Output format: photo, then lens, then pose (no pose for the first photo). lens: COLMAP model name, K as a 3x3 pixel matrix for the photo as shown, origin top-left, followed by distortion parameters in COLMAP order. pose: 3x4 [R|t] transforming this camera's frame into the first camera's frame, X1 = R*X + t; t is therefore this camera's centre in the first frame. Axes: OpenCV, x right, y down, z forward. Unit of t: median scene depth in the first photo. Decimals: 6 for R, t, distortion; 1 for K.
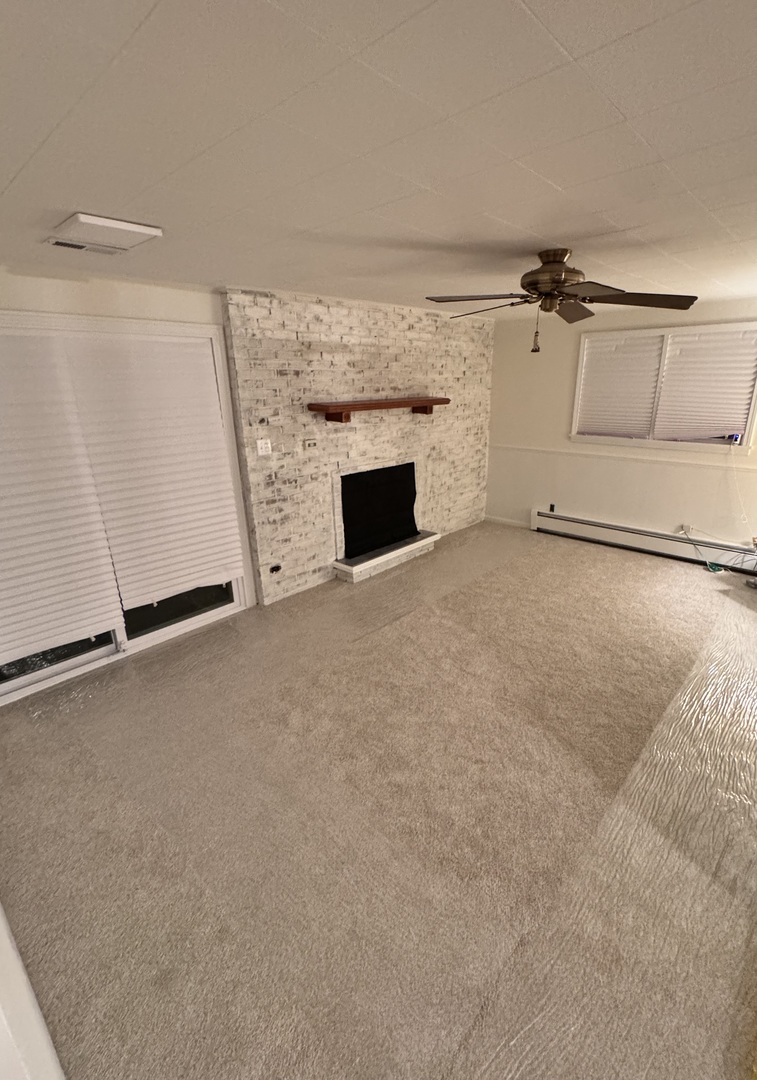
lens RADIAL K [[507.0, 0, 382.0], [0, 507.0, 543.9], [0, 0, 1]] dist [-0.001178, 0.000128]
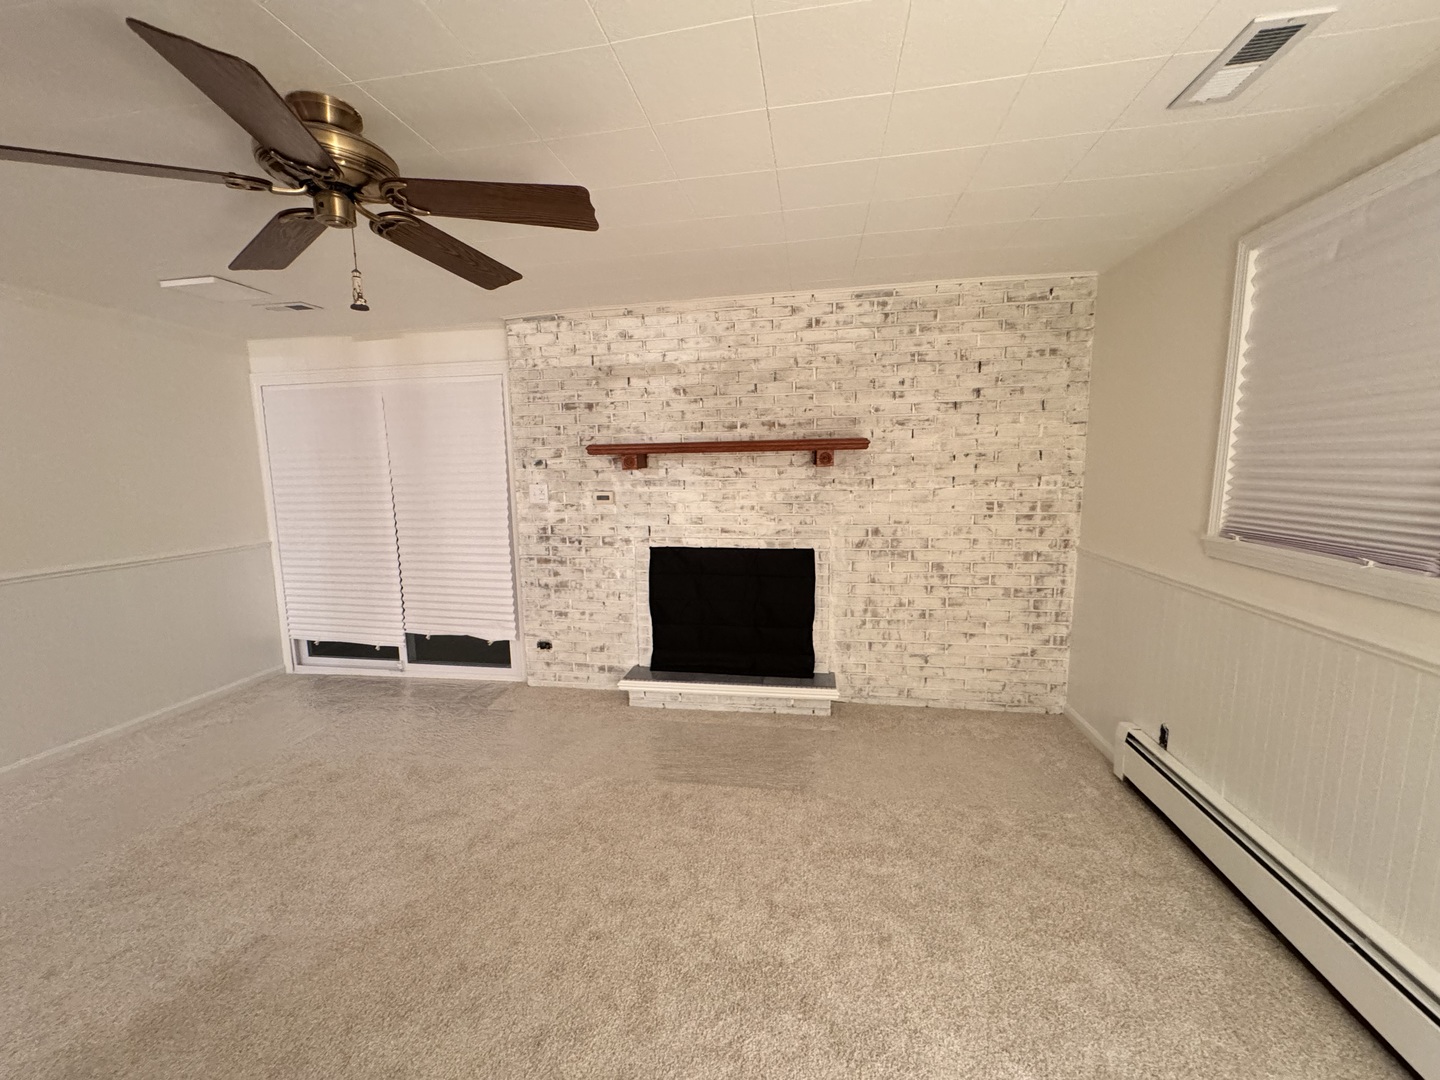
lens RADIAL K [[571.8, 0, 715.4], [0, 571.8, 539.4], [0, 0, 1]] dist [-0.002461, -0.000025]
pose [[0.531898, 0.114387, -0.839047, 0.634366], [-0.256320, 0.966102, -0.030781, -0.144927], [0.807084, 0.231437, 0.543187, 0.654697]]
